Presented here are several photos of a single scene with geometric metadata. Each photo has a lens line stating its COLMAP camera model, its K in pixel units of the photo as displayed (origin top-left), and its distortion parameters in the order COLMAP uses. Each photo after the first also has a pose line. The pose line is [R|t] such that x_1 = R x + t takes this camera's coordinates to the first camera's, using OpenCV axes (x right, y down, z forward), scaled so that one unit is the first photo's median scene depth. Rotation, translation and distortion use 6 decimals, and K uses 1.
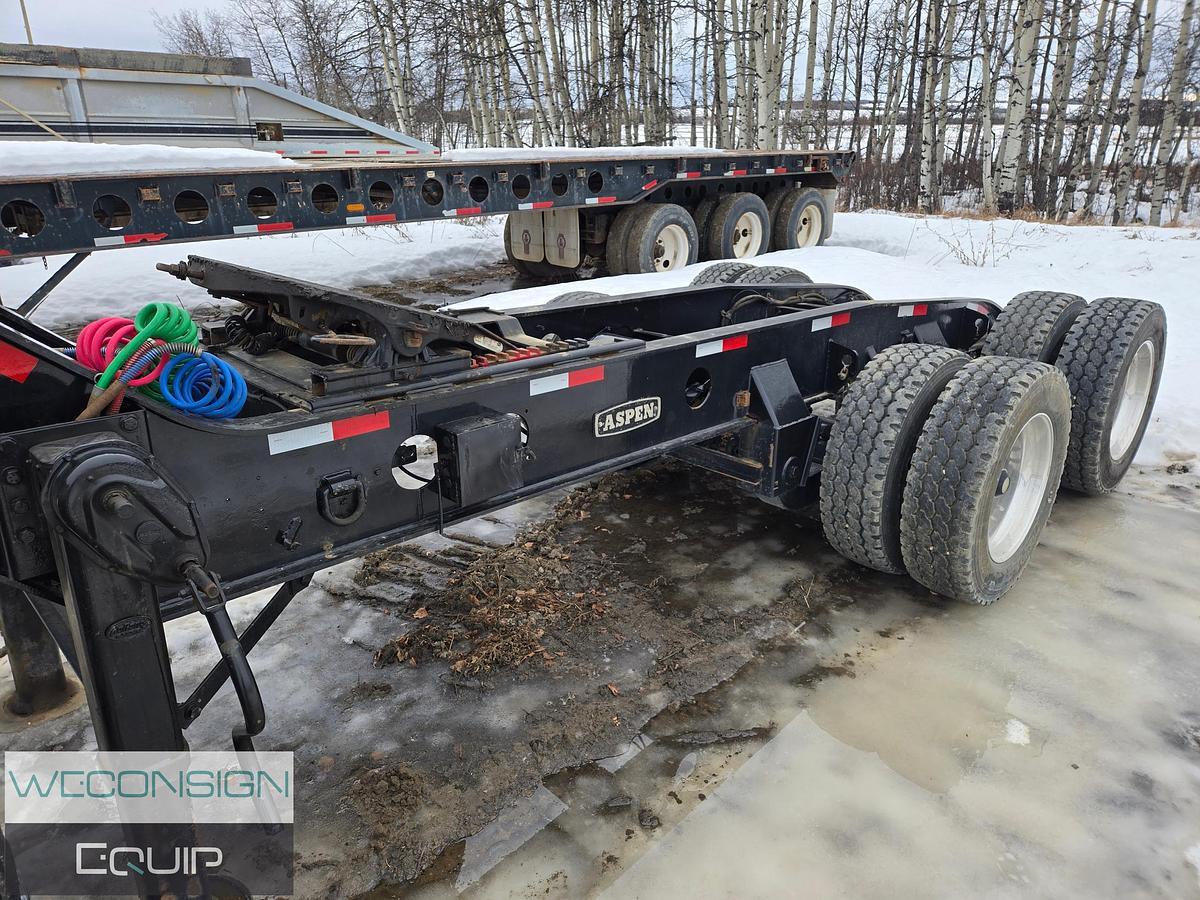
lens RADIAL K [[798.3, 0, 607.2], [0, 798.3, 450.4], [0, 0, 1]] dist [0.079850, -0.067240]
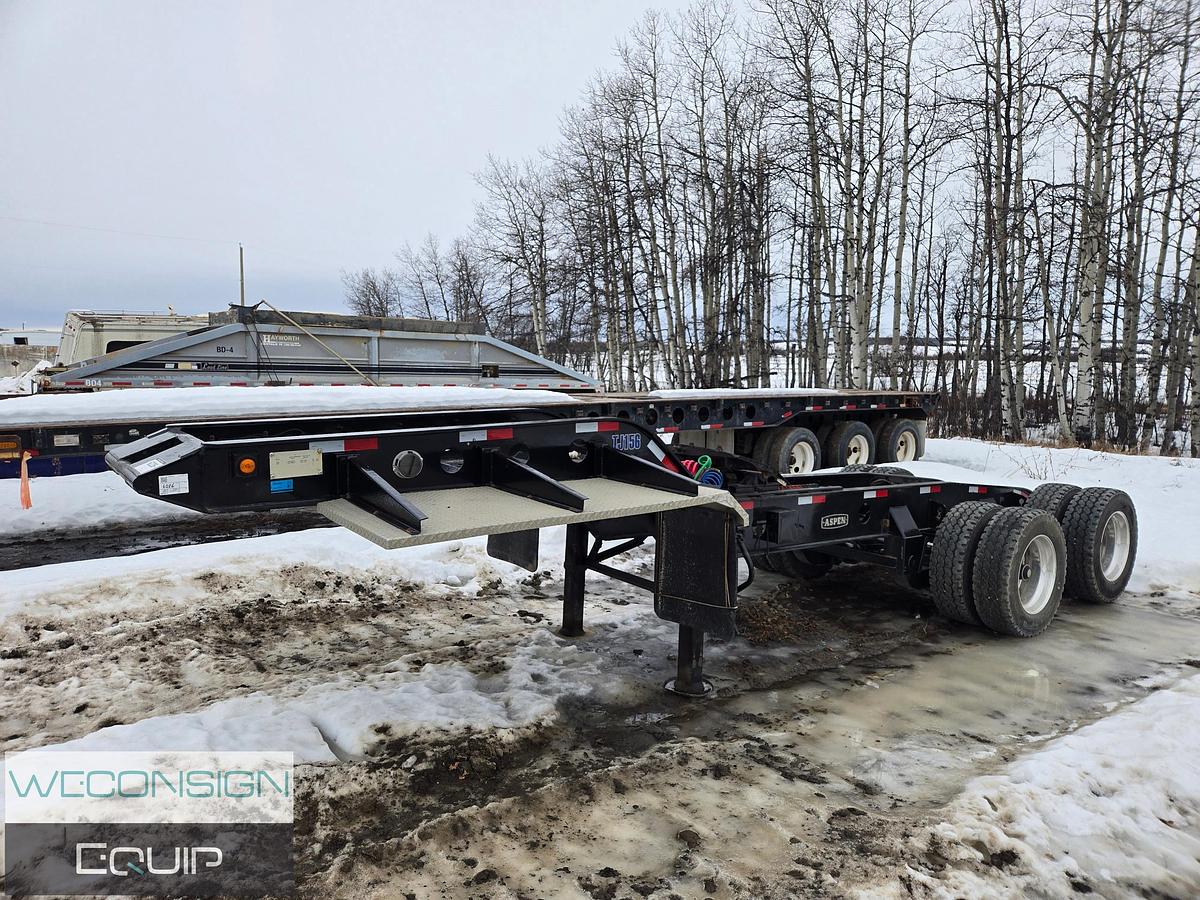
lens RADIAL K [[798.3, 0, 607.2], [0, 798.3, 450.4], [0, 0, 1]] dist [0.079850, -0.067240]
pose [[0.993621, 0.028155, -0.109197, -0.083056], [-0.055715, 0.964456, -0.258303, 0.086606], [0.098044, 0.262740, 0.959873, -0.281898]]
